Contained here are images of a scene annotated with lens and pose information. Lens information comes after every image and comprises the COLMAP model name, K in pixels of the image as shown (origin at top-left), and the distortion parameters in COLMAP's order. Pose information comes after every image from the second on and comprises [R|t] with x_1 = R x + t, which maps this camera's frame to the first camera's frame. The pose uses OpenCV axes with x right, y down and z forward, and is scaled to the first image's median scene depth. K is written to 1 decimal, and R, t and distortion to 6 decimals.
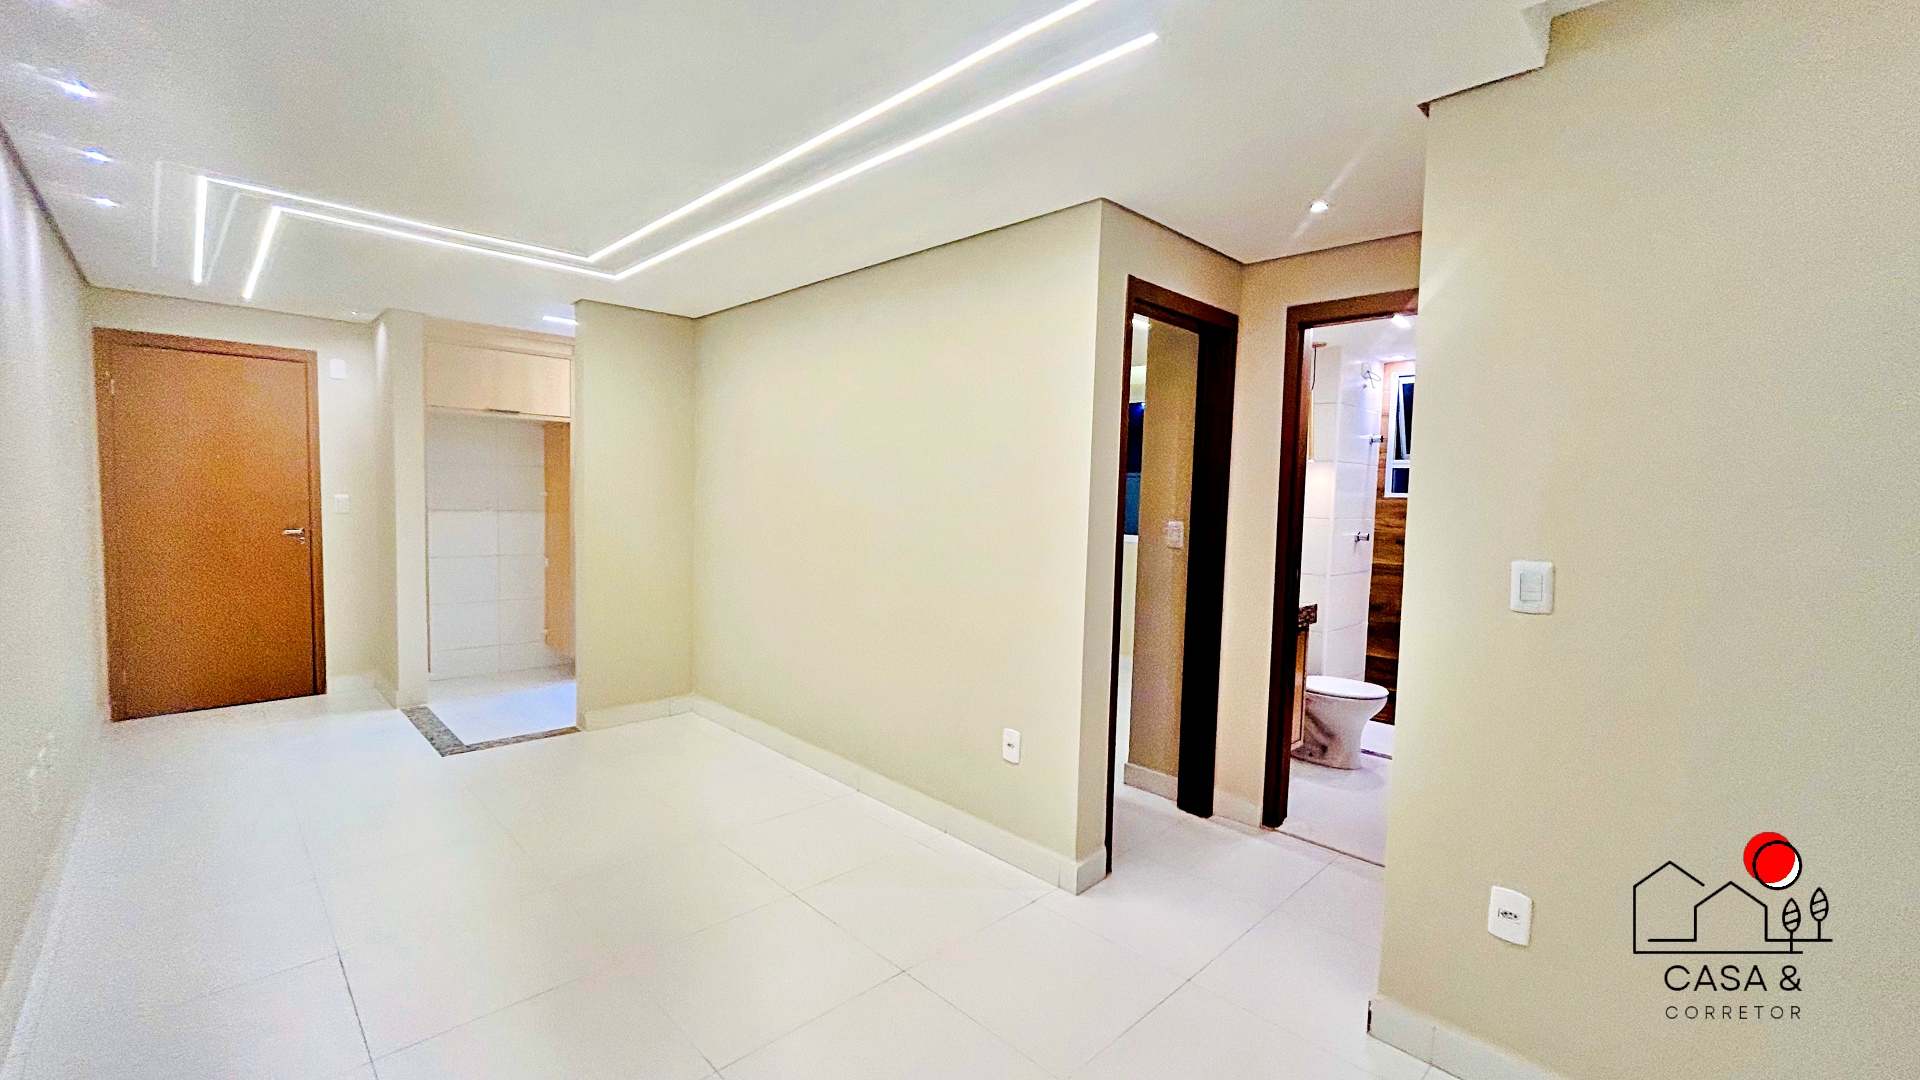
lens RADIAL K [[782.8, 0, 957.1], [0, 782.8, 543.3], [0, 0, 1]] dist [0.004672, 0.000296]
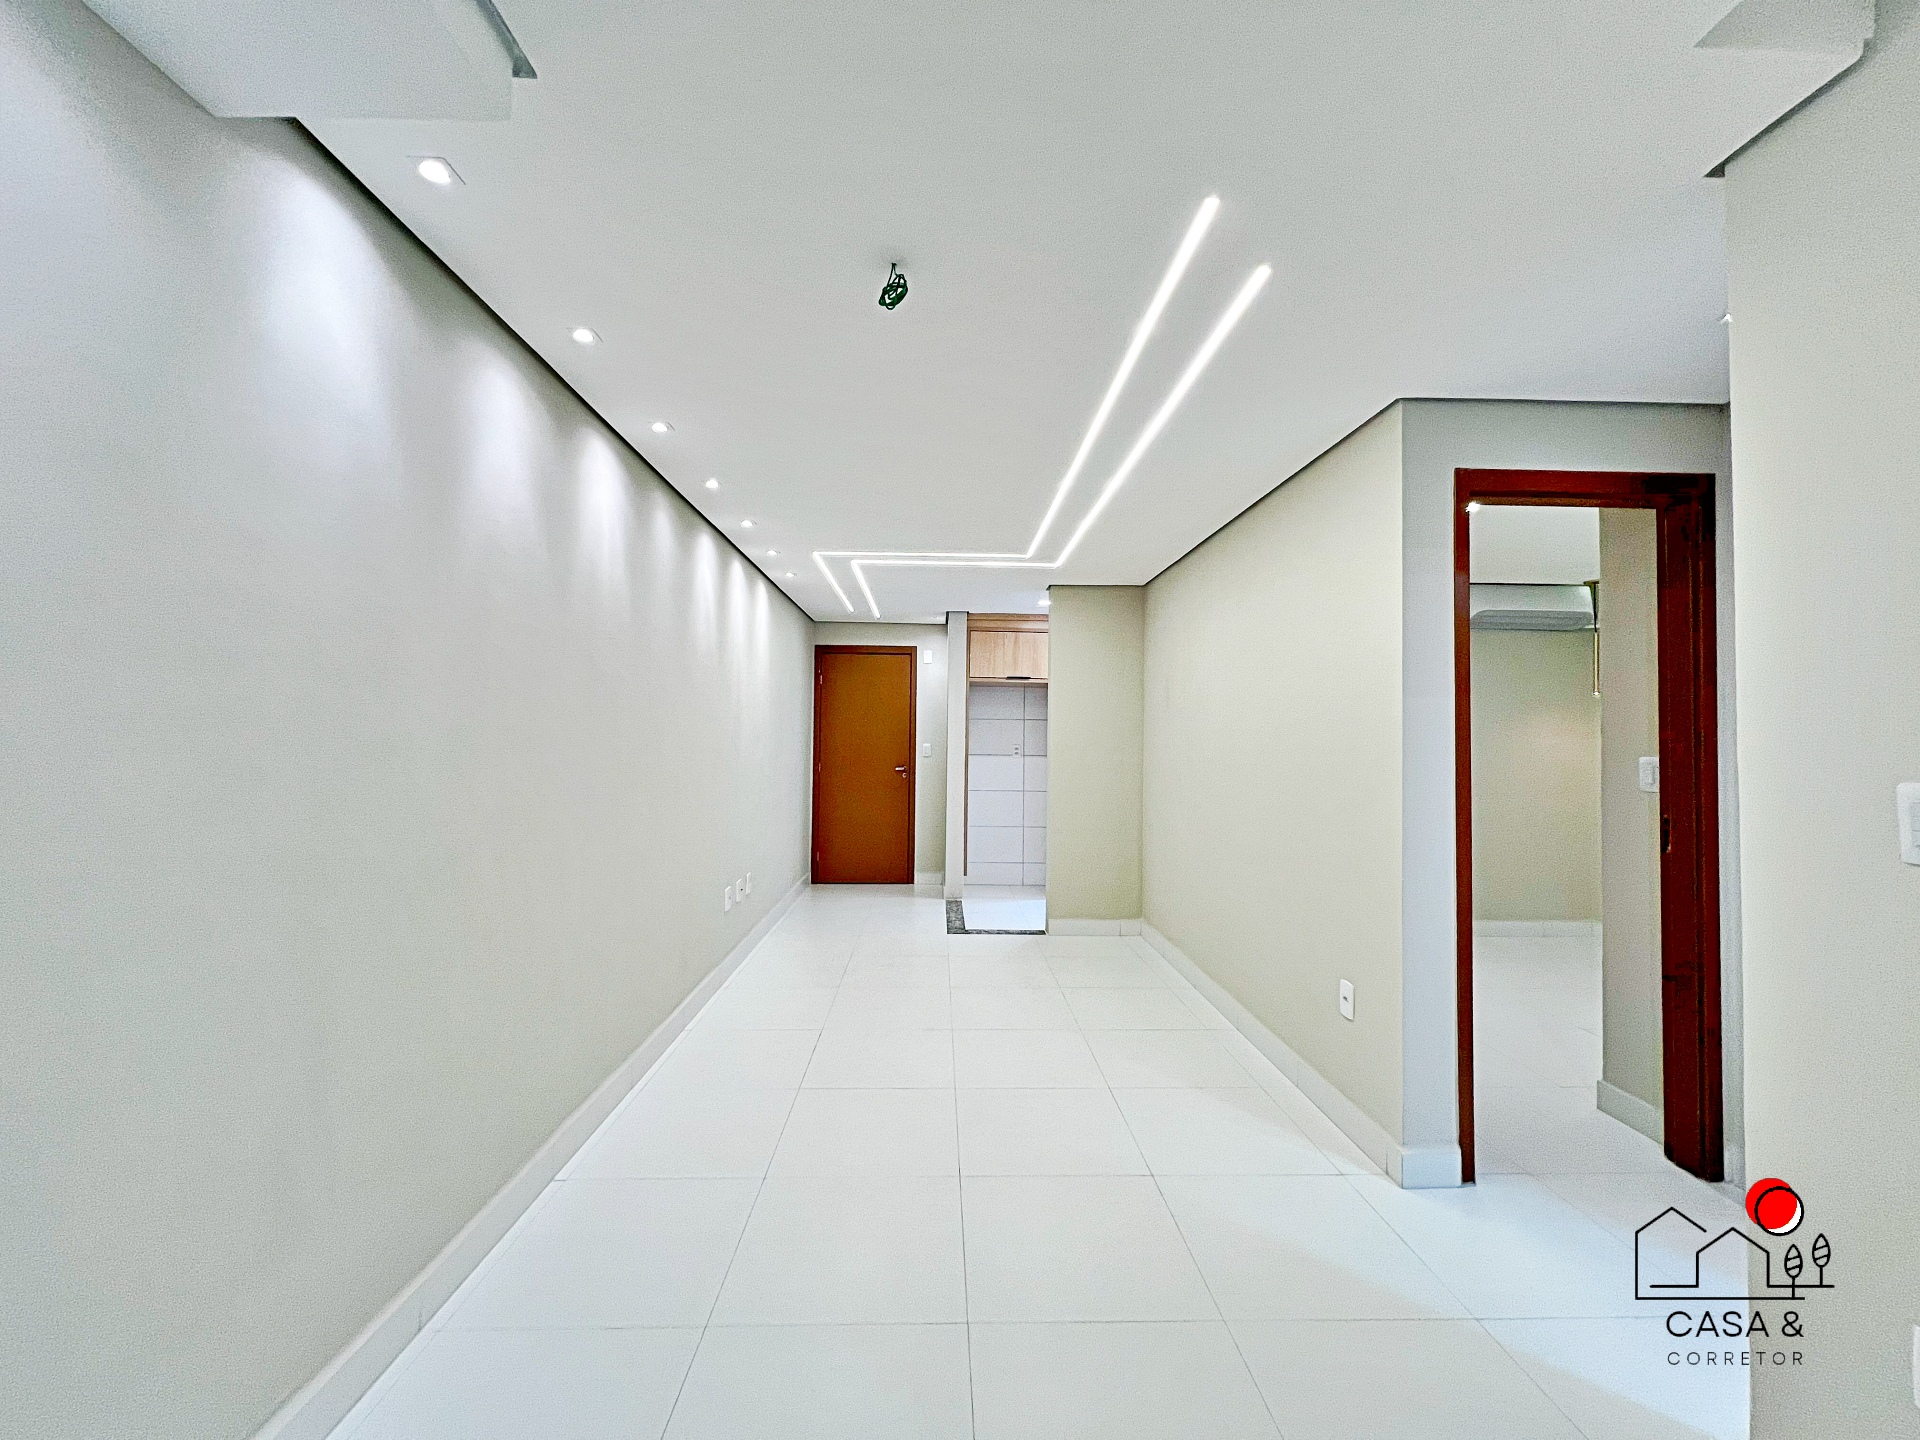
lens RADIAL K [[770.6, 0, 959.3], [0, 770.6, 719.3], [0, 0, 1]] dist [-0.000152, 0.001231]
pose [[0.734769, -0.036161, -0.677353, 0.240741], [-0.034845, 0.995248, -0.090930, 0.022580], [0.677422, 0.090415, 0.730017, 0.013441]]
